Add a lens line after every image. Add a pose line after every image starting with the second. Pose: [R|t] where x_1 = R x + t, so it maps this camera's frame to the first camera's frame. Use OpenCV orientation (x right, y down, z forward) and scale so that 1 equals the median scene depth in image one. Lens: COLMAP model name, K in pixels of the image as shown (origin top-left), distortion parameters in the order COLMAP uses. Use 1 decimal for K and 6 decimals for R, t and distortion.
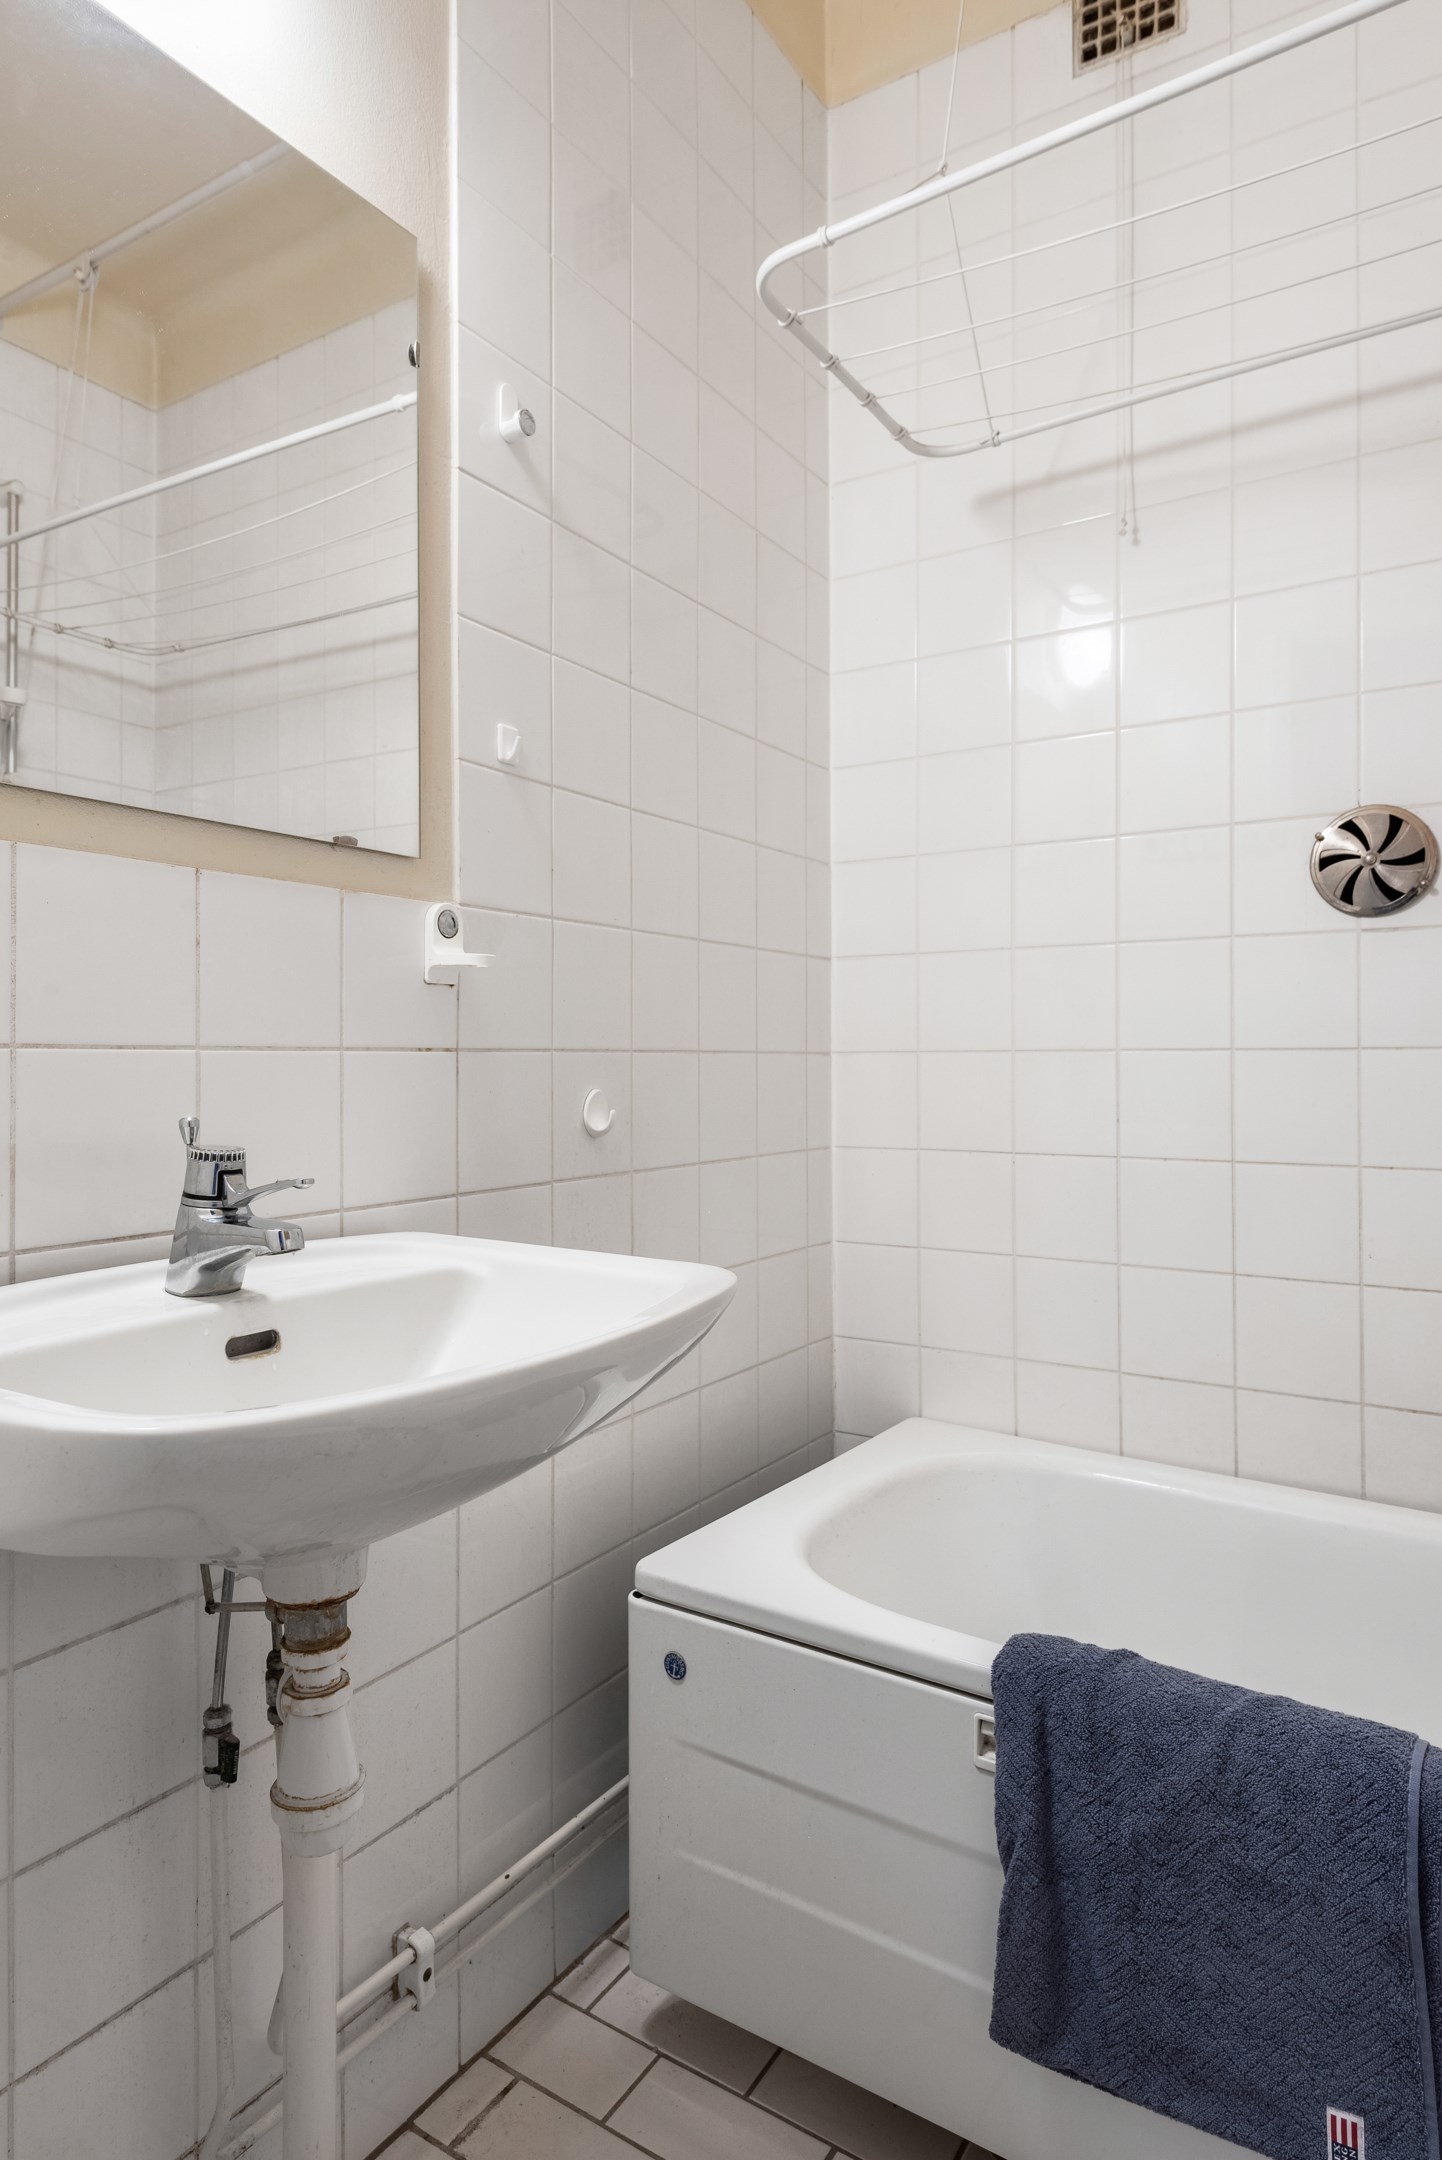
lens RADIAL K [[1287.3, 0, 692.8], [0, 1287.3, 1062.6], [0, 0, 1]] dist [0.028572, -0.018774]
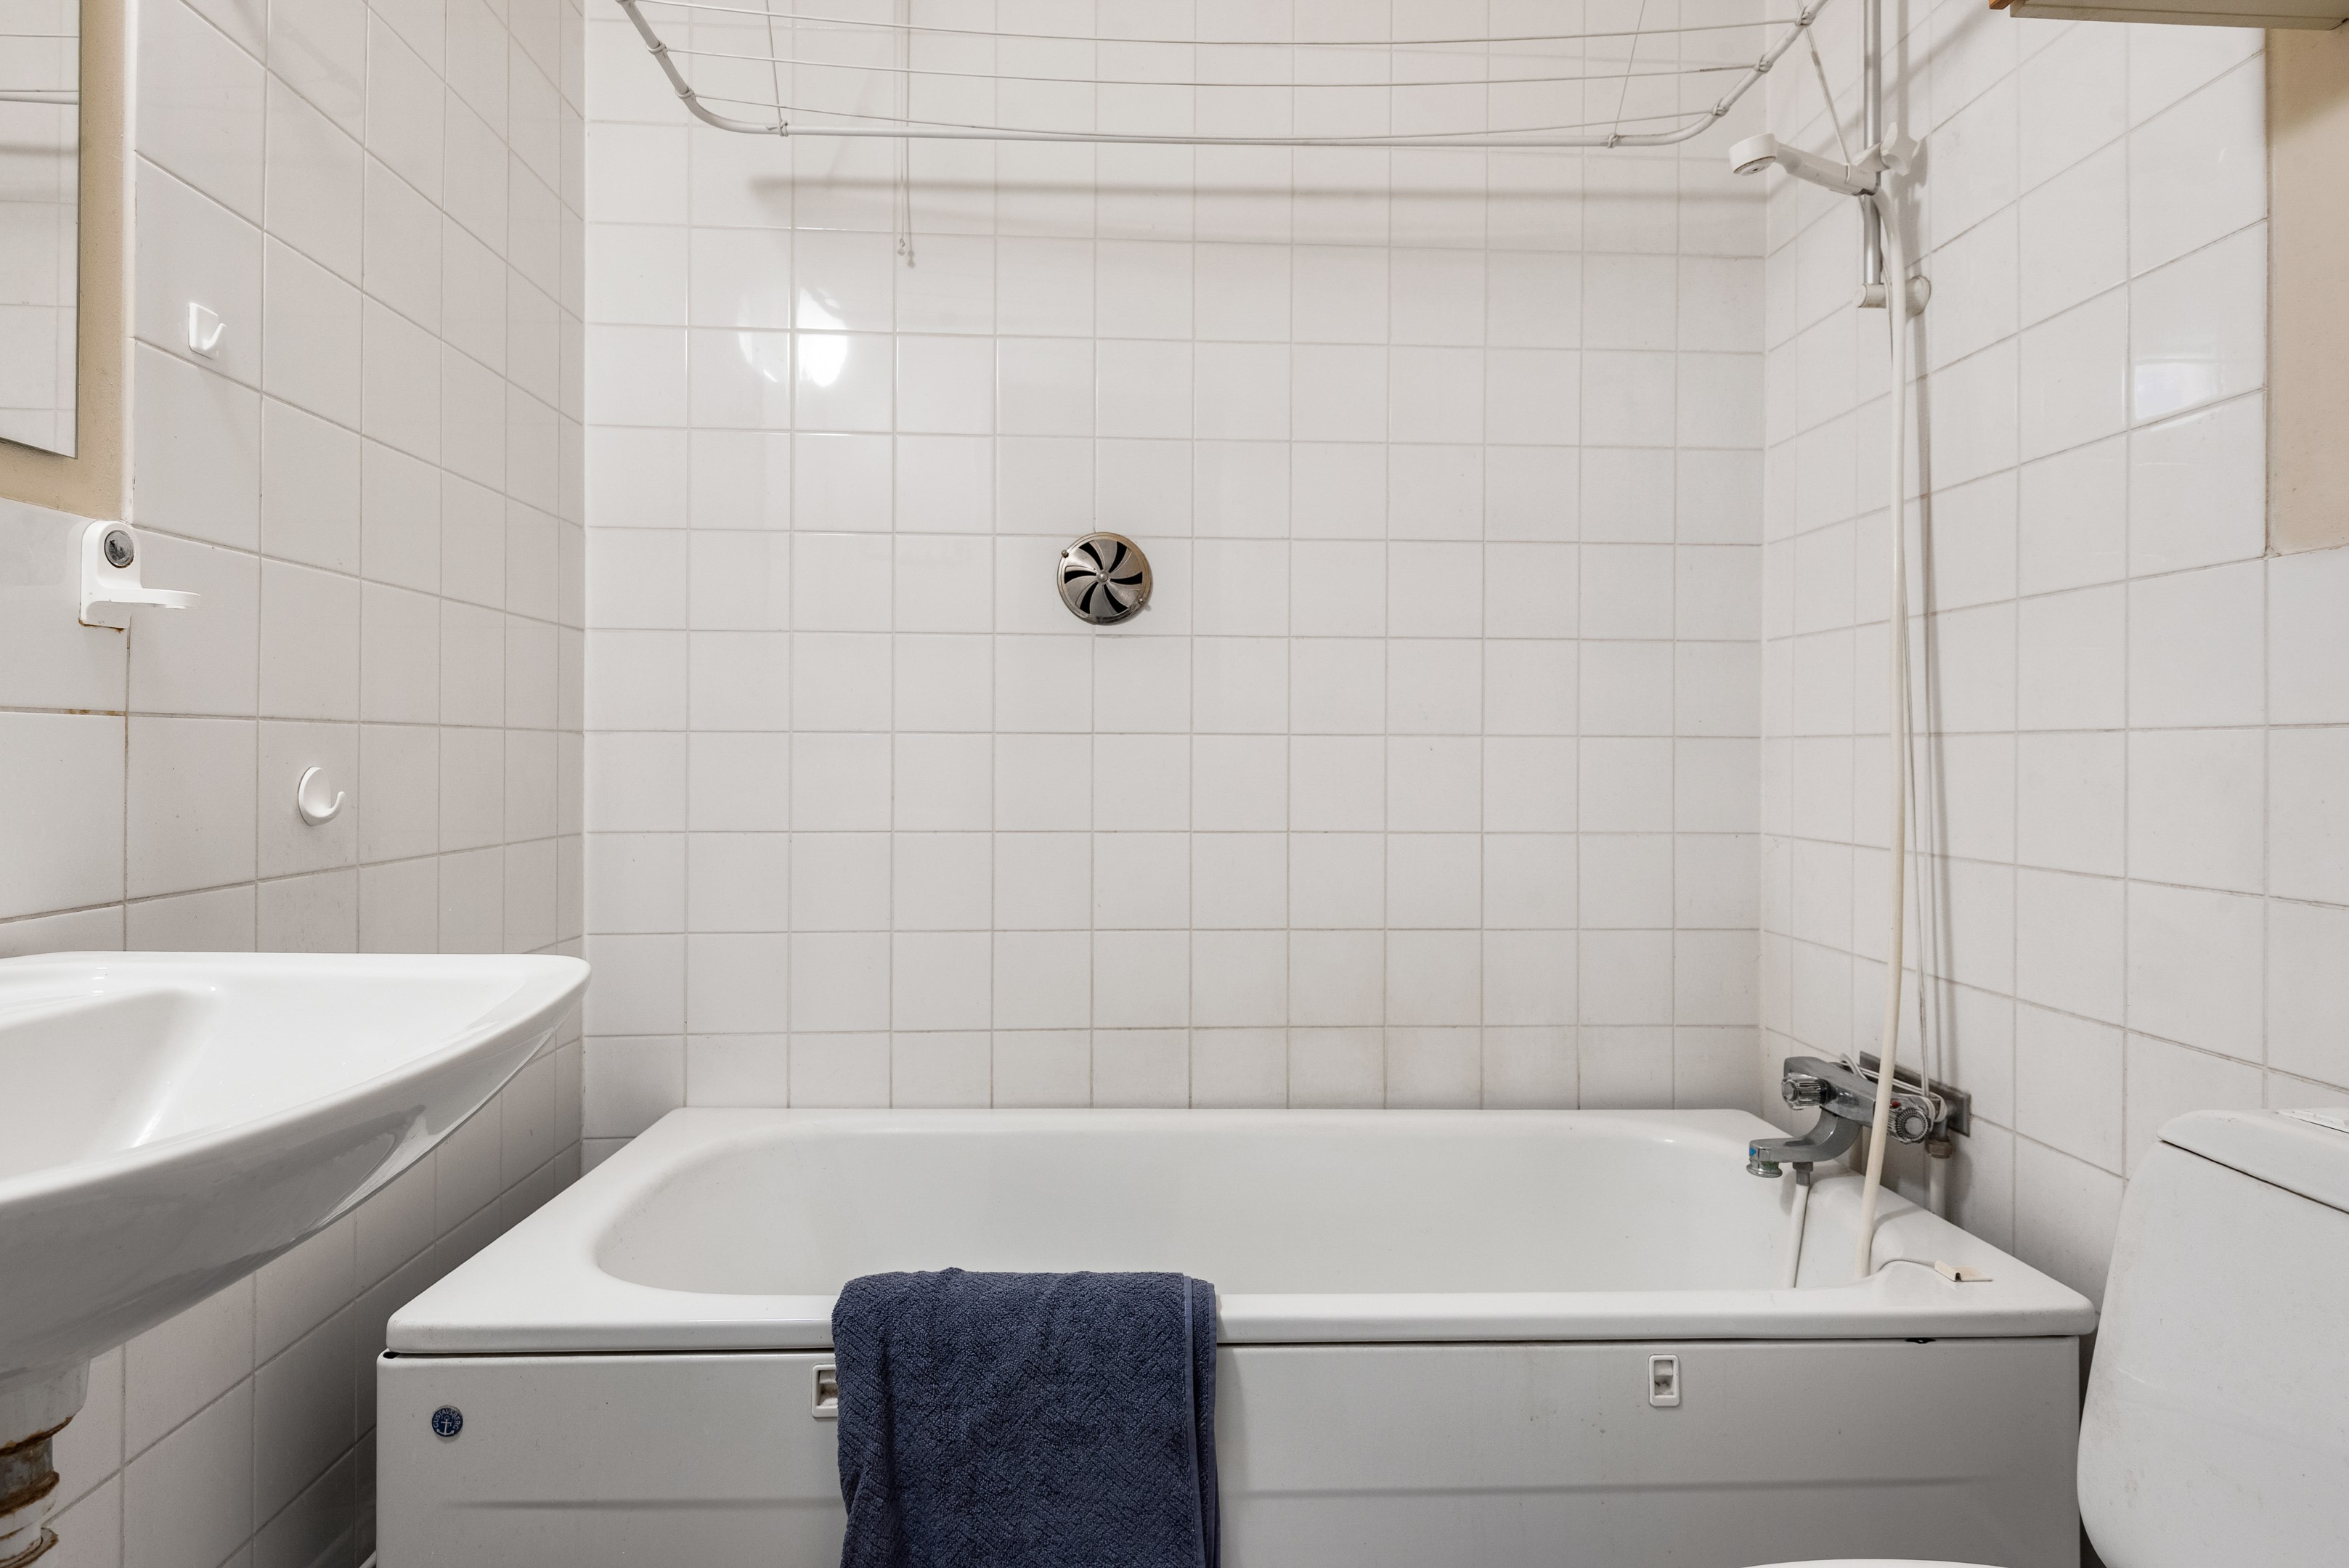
lens RADIAL K [[1267.3, 0, 1174.4], [0, 1267.3, 760.1], [0, 0, 1]] dist [0.032070, -0.021090]
pose [[0.805362, 0.004471, 0.592766, -0.125660], [-0.006737, 0.999976, 0.001612, 0.011809], [-0.592745, -0.005292, 0.805373, 0.009139]]
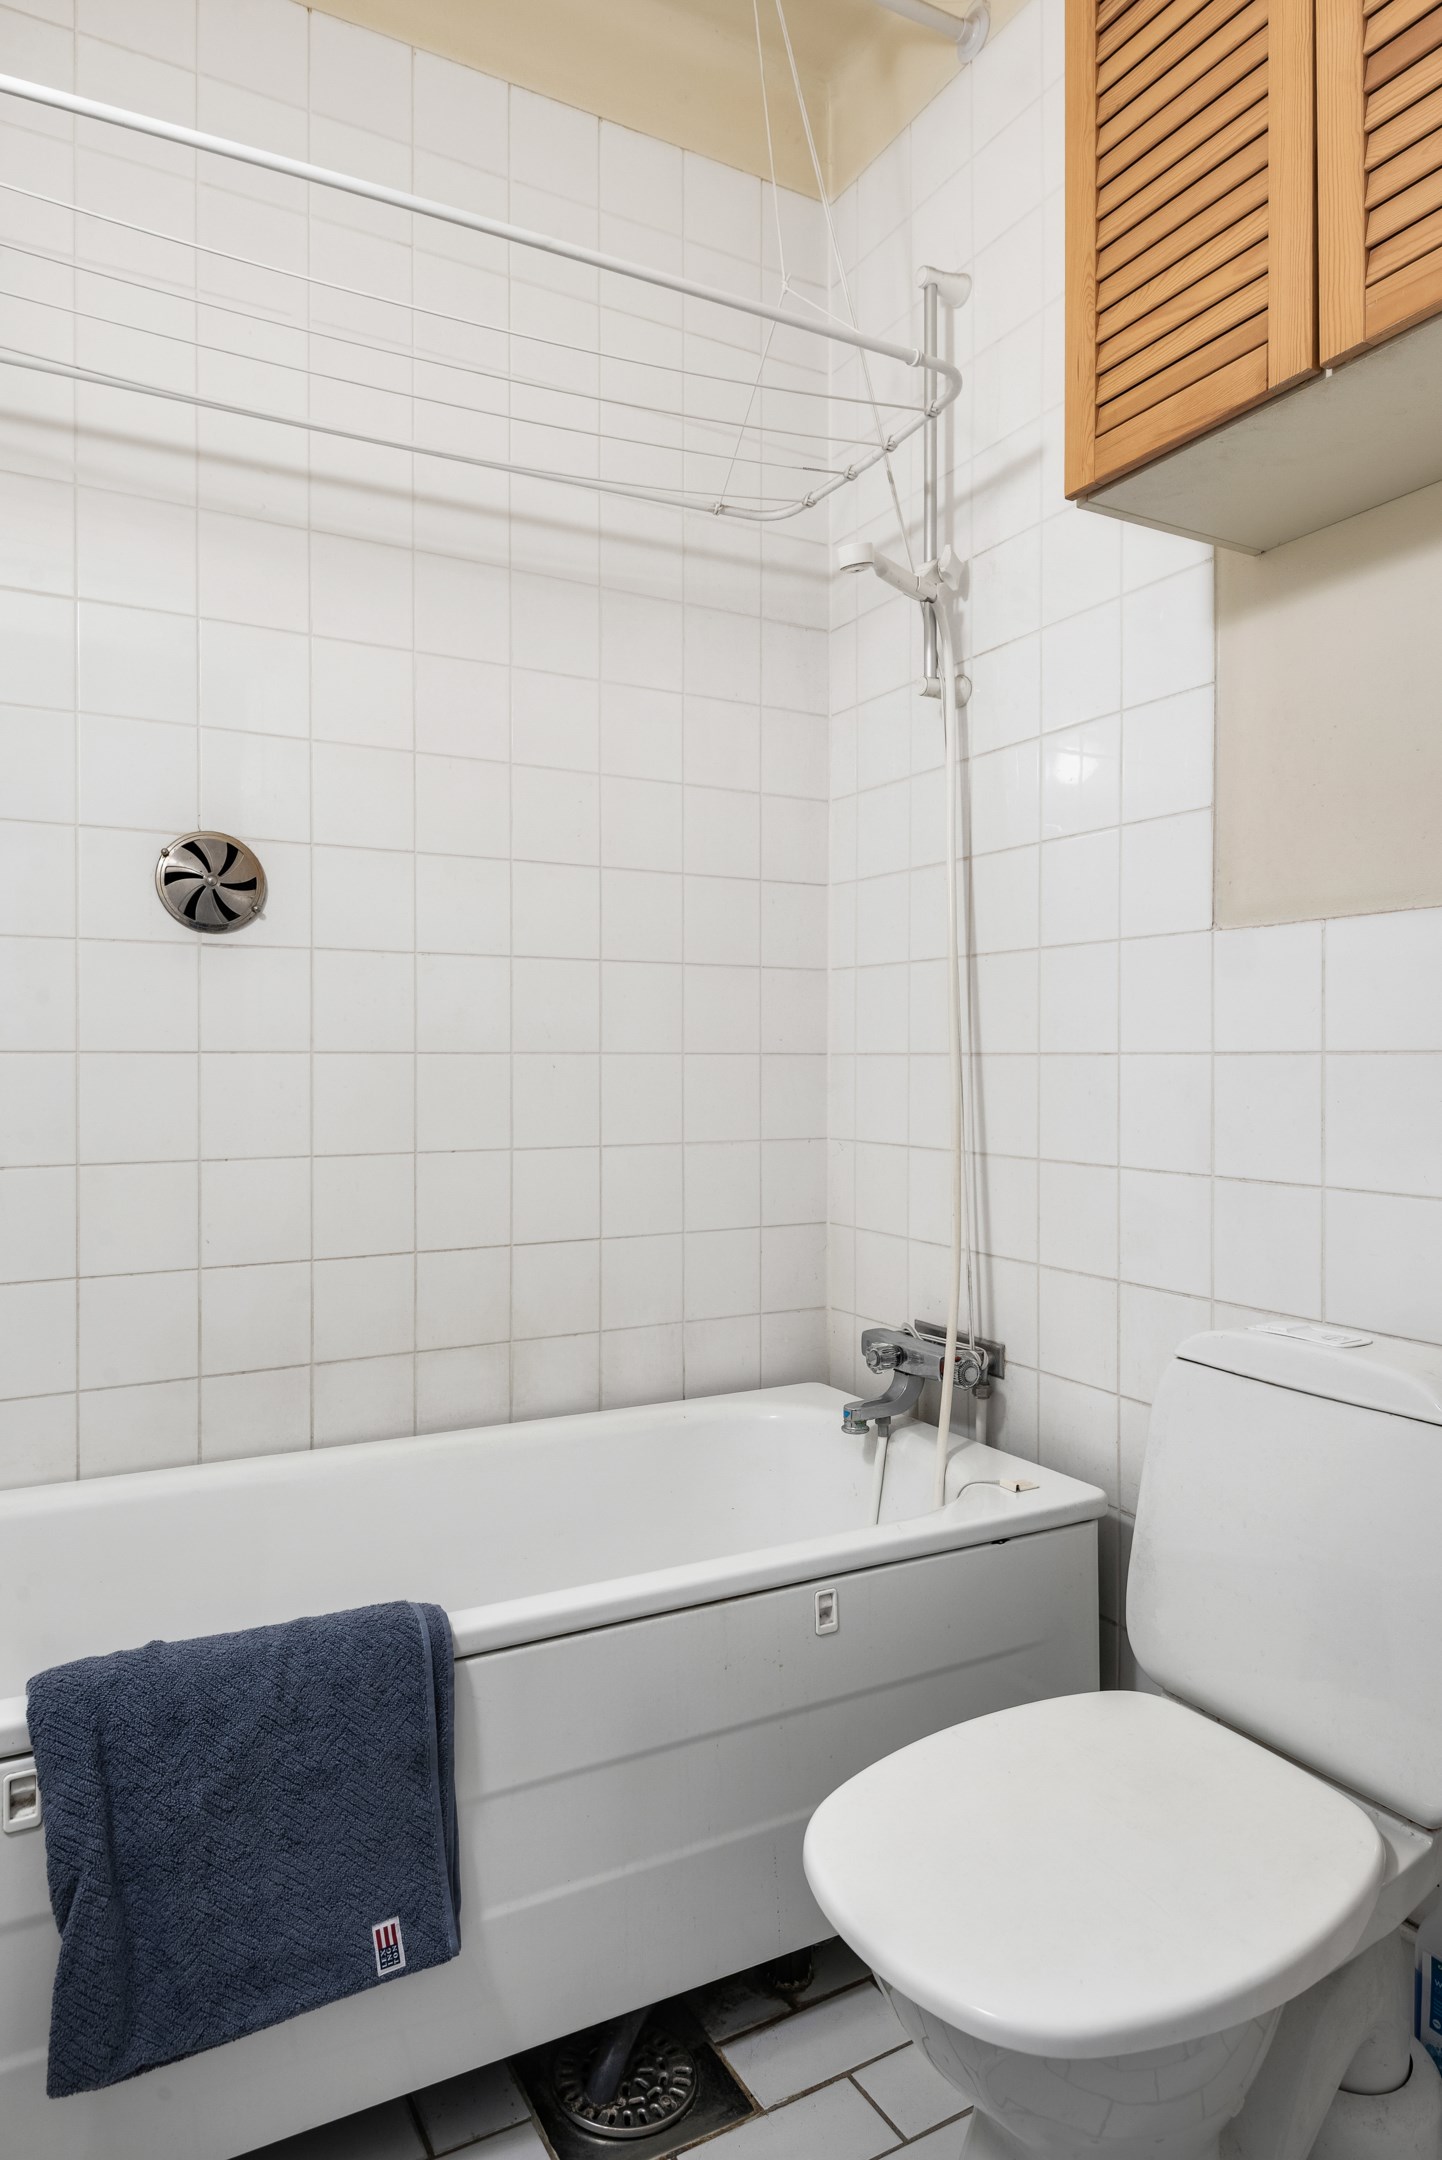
lens RADIAL K [[1384.1, 0, 711.8], [0, 1384.1, 1076.2], [0, 0, 1]] dist [0.030643, -0.022418]
pose [[0.453169, -0.010572, 0.891362, -0.346505], [-0.000597, 0.999926, 0.012163, -0.005491], [-0.891425, -0.006044, 0.453129, 0.086561]]
